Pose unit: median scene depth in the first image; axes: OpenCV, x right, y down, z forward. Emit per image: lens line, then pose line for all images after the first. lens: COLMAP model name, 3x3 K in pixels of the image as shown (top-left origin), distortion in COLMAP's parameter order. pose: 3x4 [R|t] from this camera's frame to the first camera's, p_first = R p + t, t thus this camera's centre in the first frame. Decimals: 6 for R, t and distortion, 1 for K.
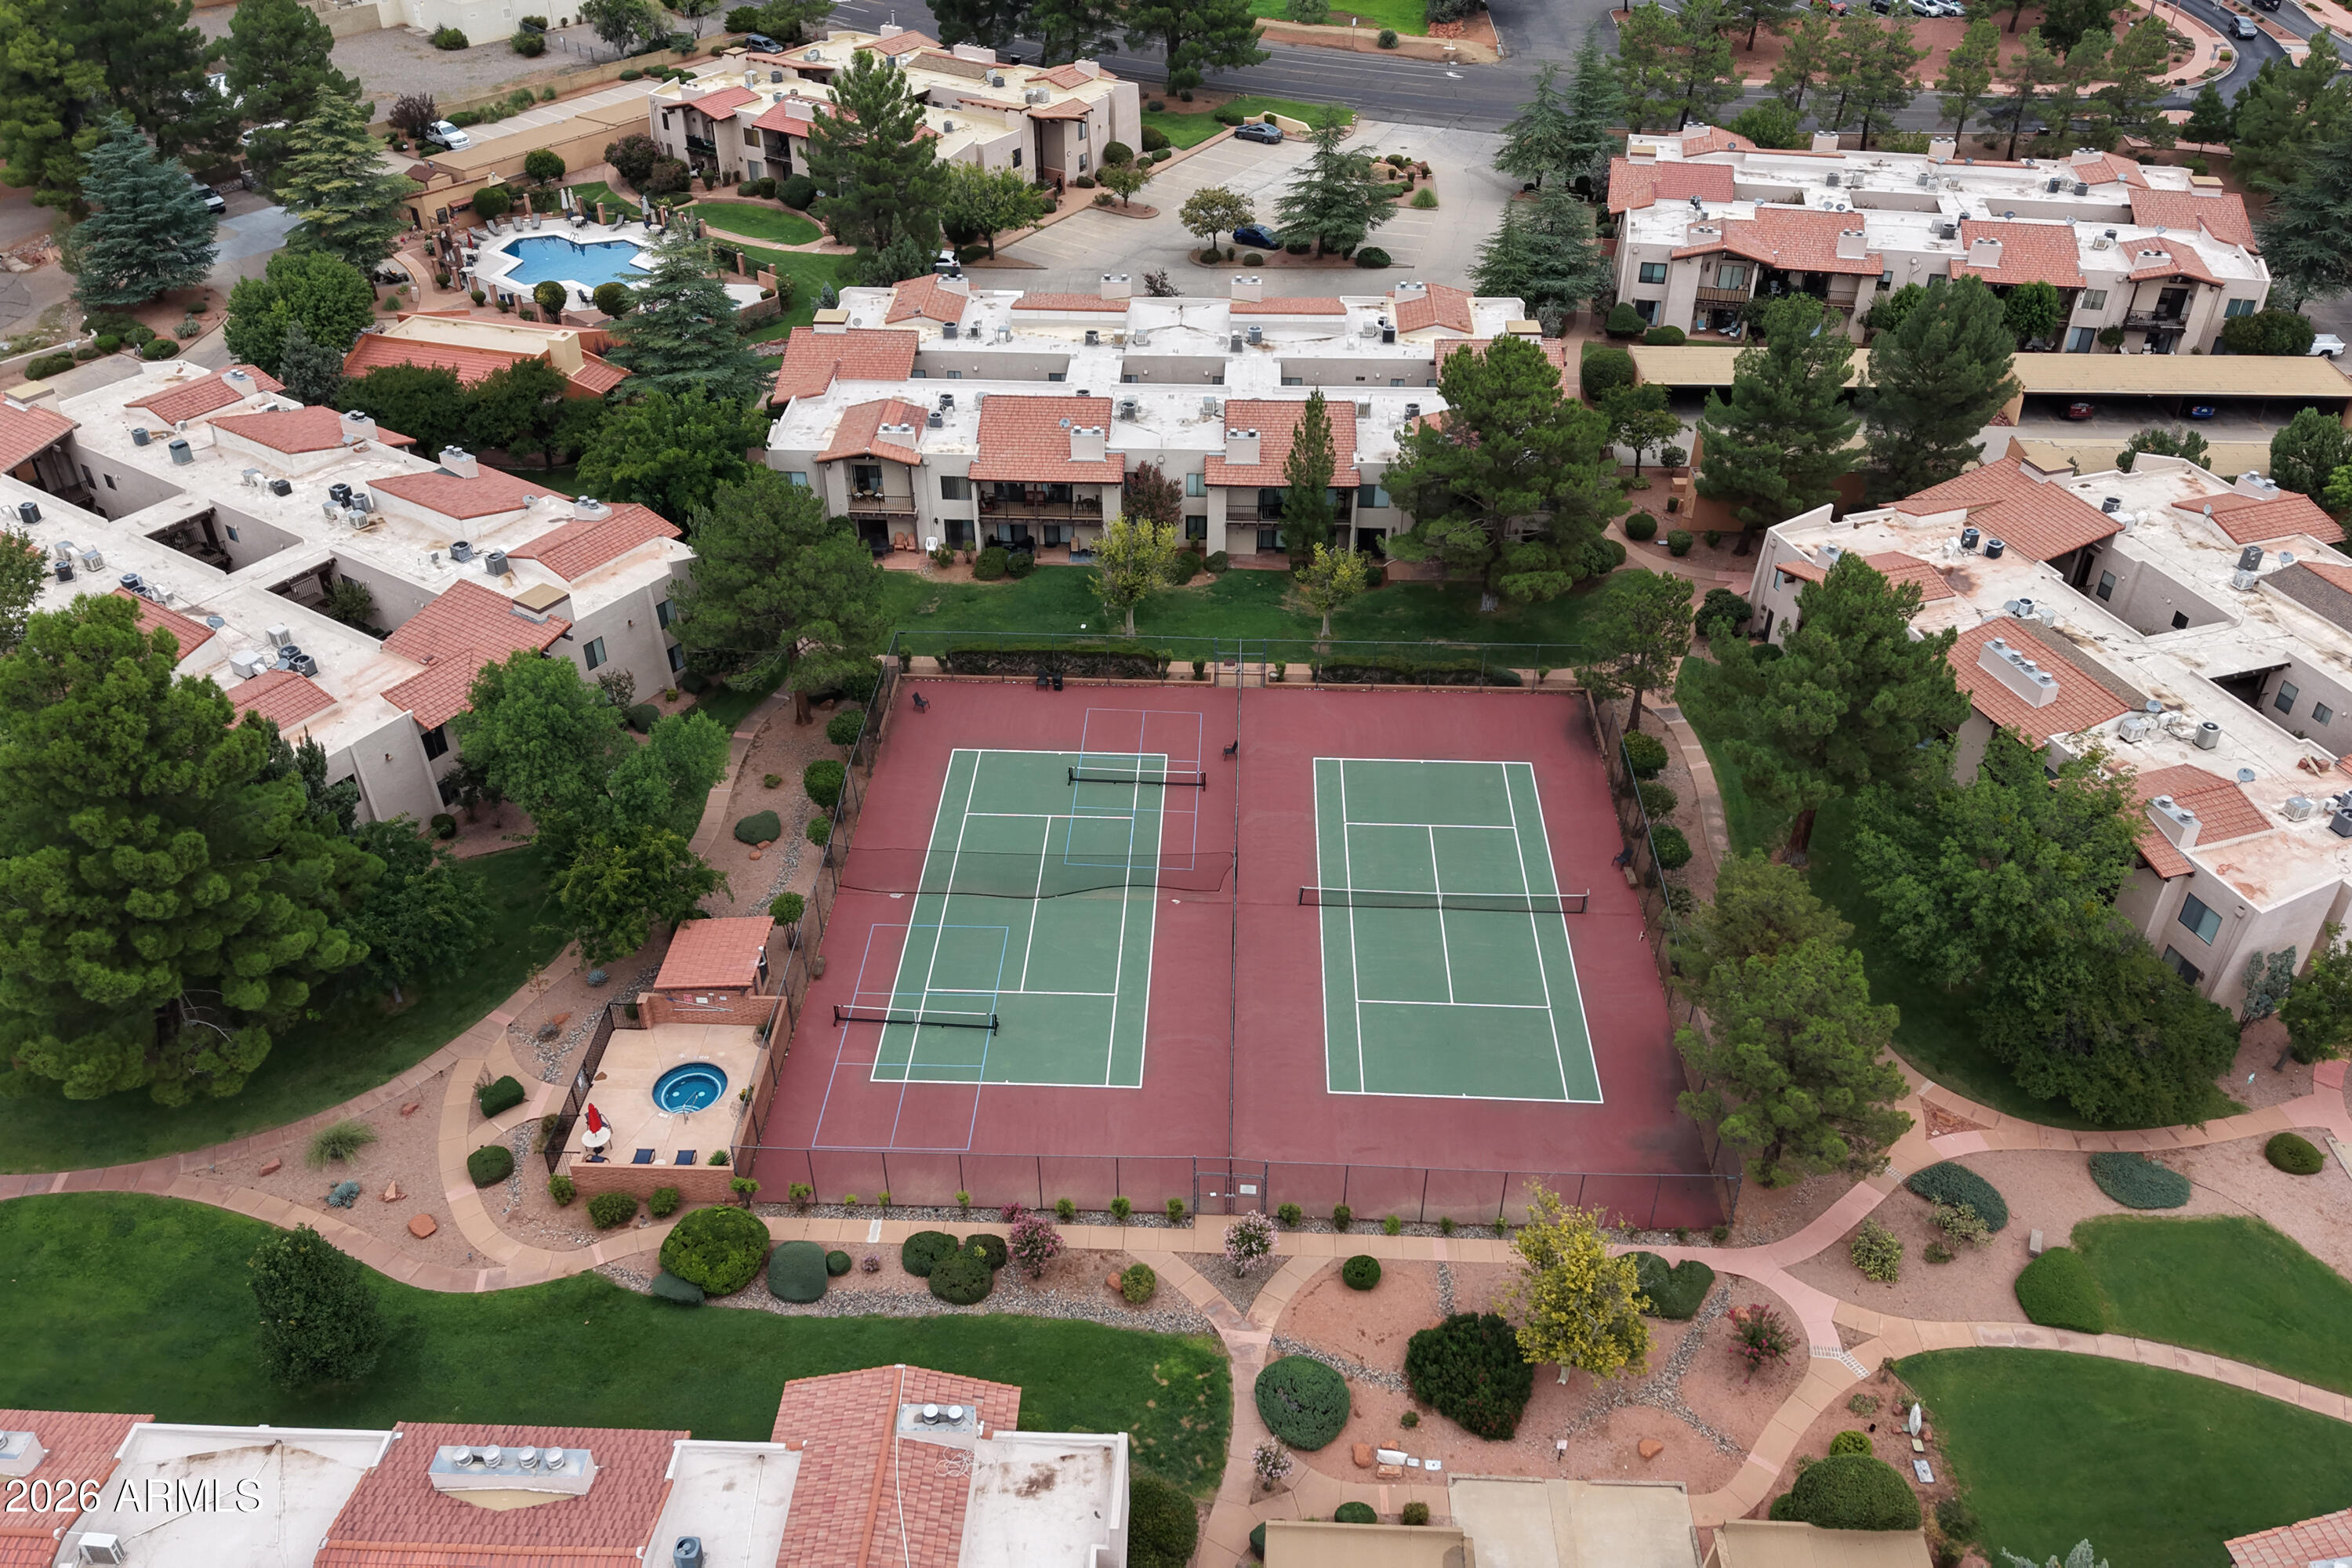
lens RADIAL K [[1824.1, 0, 1176.0], [0, 1824.1, 784.0], [0, 0, 1]] dist [0.084508, -0.111802]
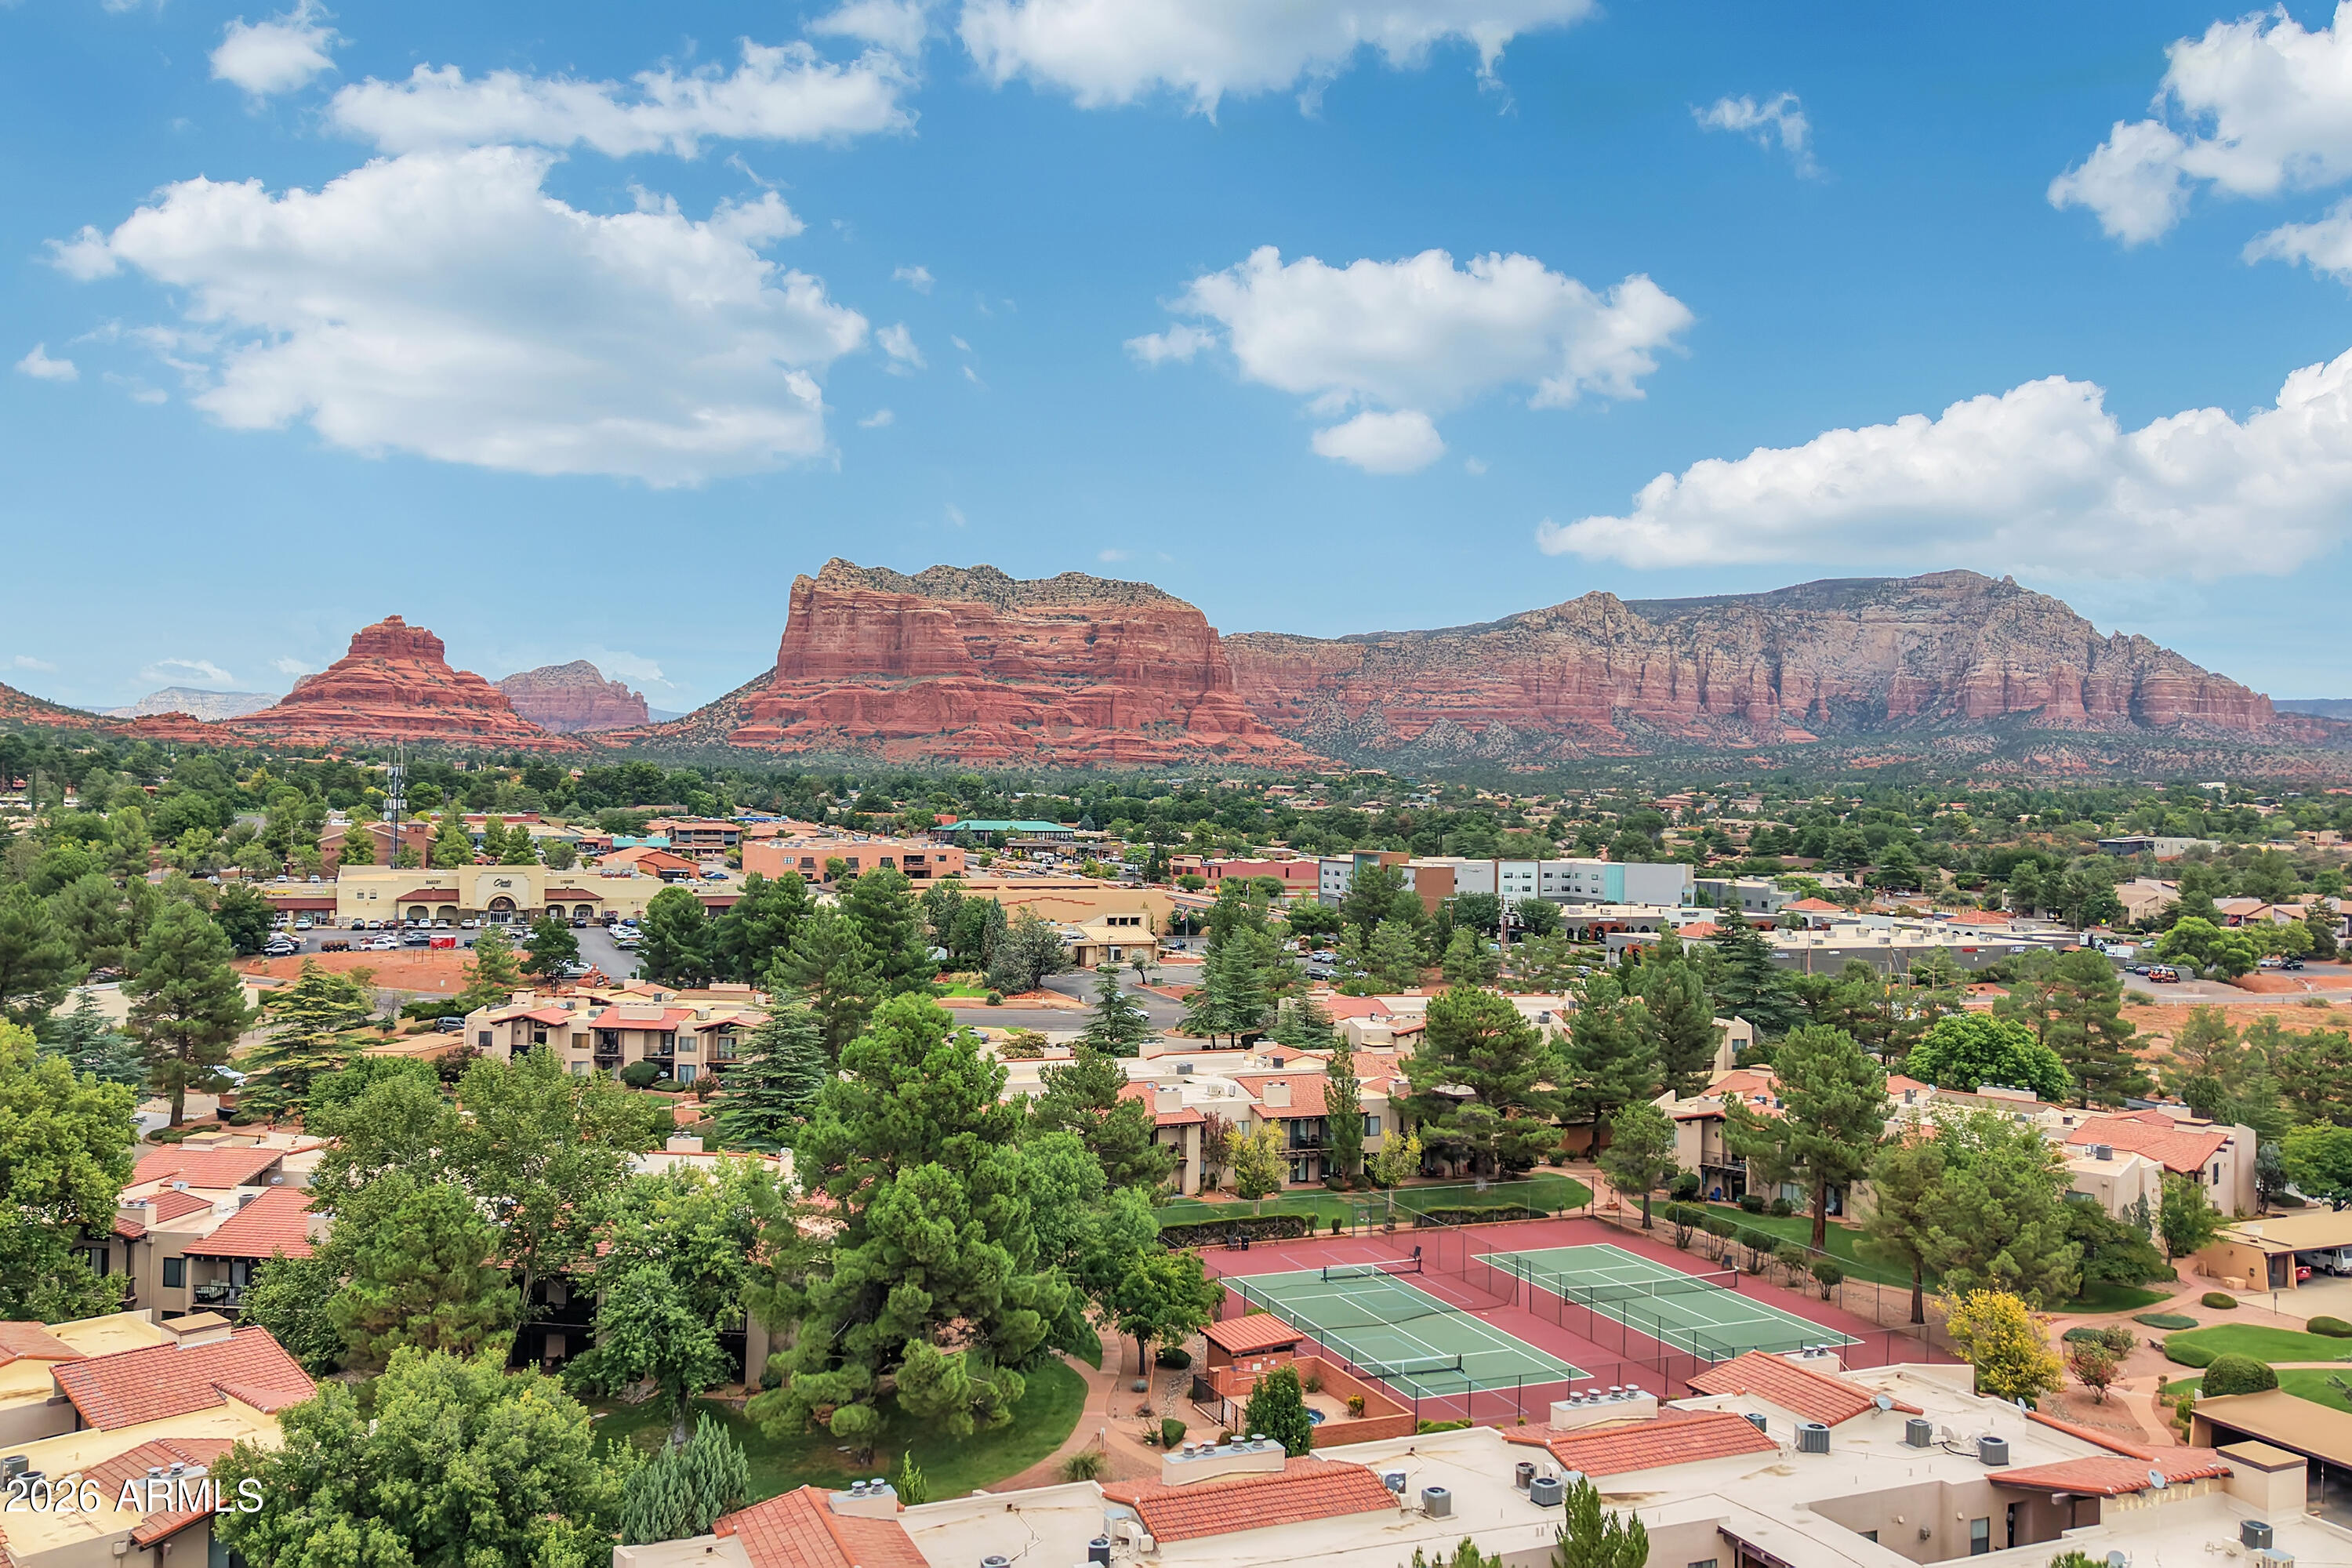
lens RADIAL K [[1824.1, 0, 1176.0], [0, 1824.1, 784.0], [0, 0, 1]] dist [0.084508, -0.111802]
pose [[0.904220, 0.015744, 0.426778, -0.601658], [0.235968, 0.814508, -0.529996, 0.315612], [-0.355958, 0.579939, 0.732779, -0.072627]]
